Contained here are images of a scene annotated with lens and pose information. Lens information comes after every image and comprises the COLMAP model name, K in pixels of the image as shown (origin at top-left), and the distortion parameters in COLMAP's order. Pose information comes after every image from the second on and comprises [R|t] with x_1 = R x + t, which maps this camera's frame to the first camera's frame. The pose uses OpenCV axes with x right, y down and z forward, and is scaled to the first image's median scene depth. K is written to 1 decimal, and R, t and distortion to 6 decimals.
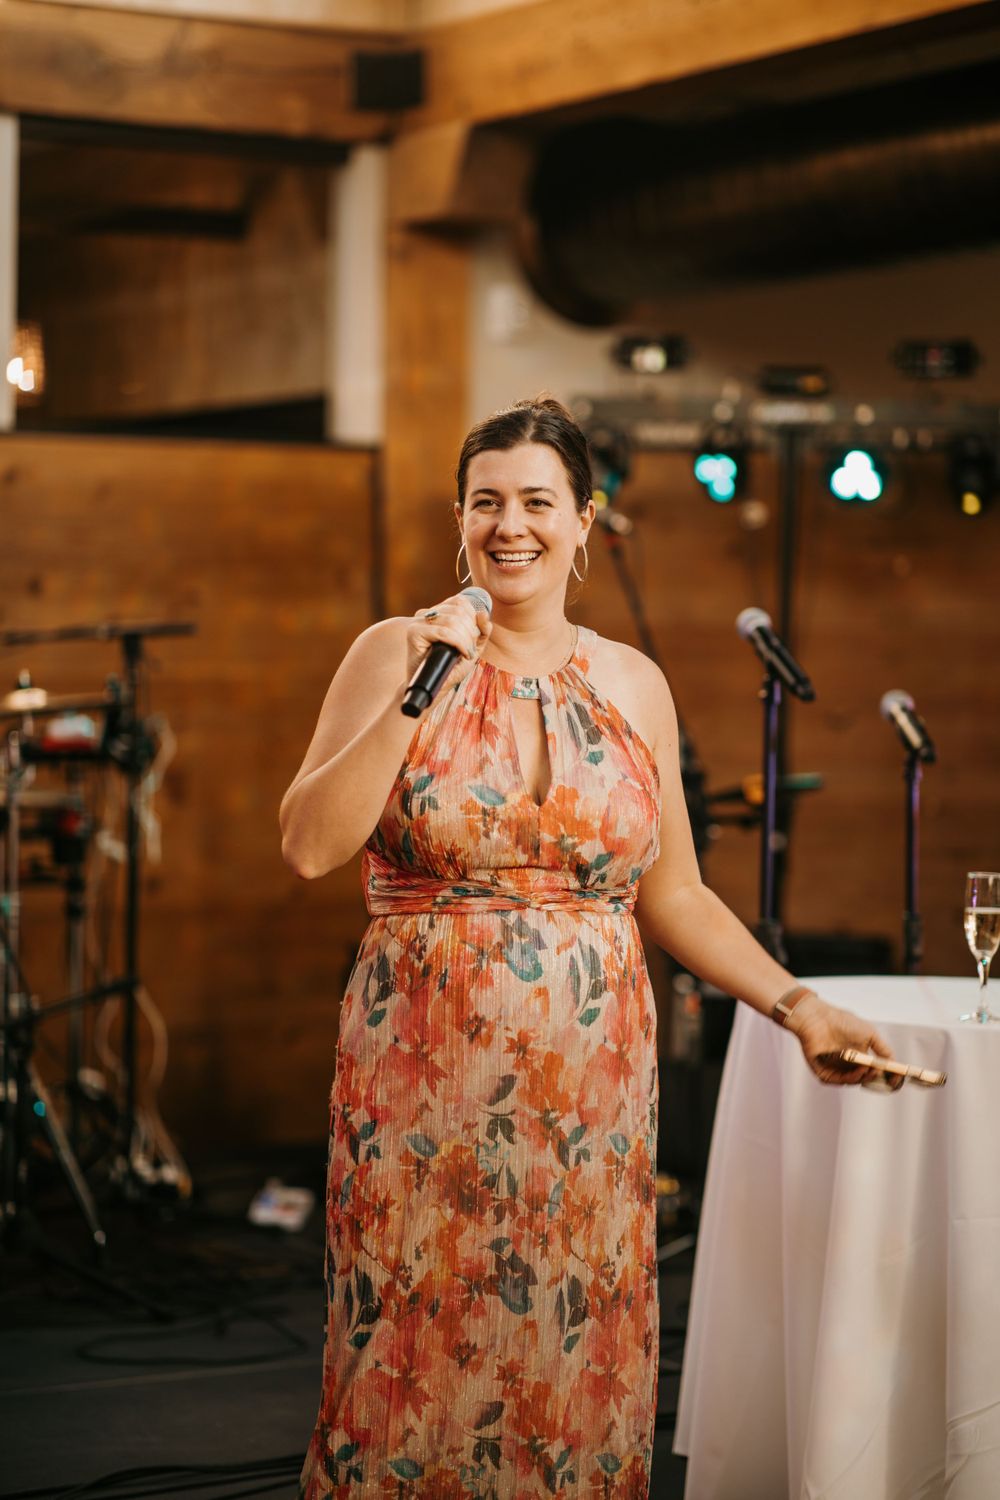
lens RADIAL K [[3611.0, 0, 491.4], [0, 3611.0, 726.4], [0, 0, 1]] dist [0.149663, 0.000000]
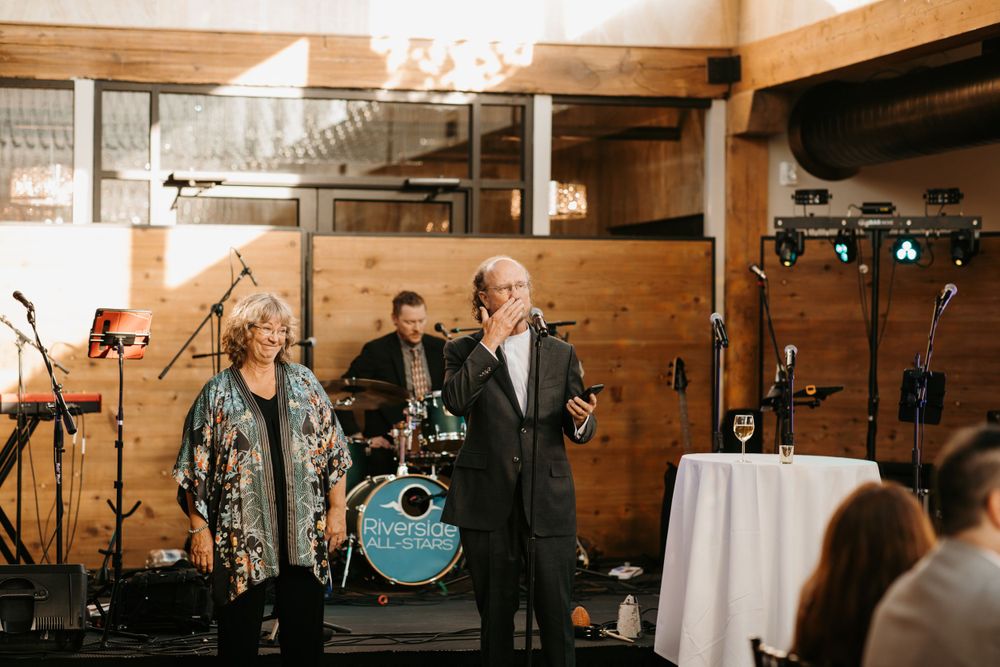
lens RADIAL K [[2407.3, 0, 500.6], [0, 2407.3, 340.0], [0, 0, 1]] dist [0.149663, 0.000000]
pose [[0.960633, -0.005381, -0.277767, 0.248615], [-0.000735, 0.999760, -0.021910, 0.015482], [0.277818, 0.021252, 0.960399, -0.430464]]
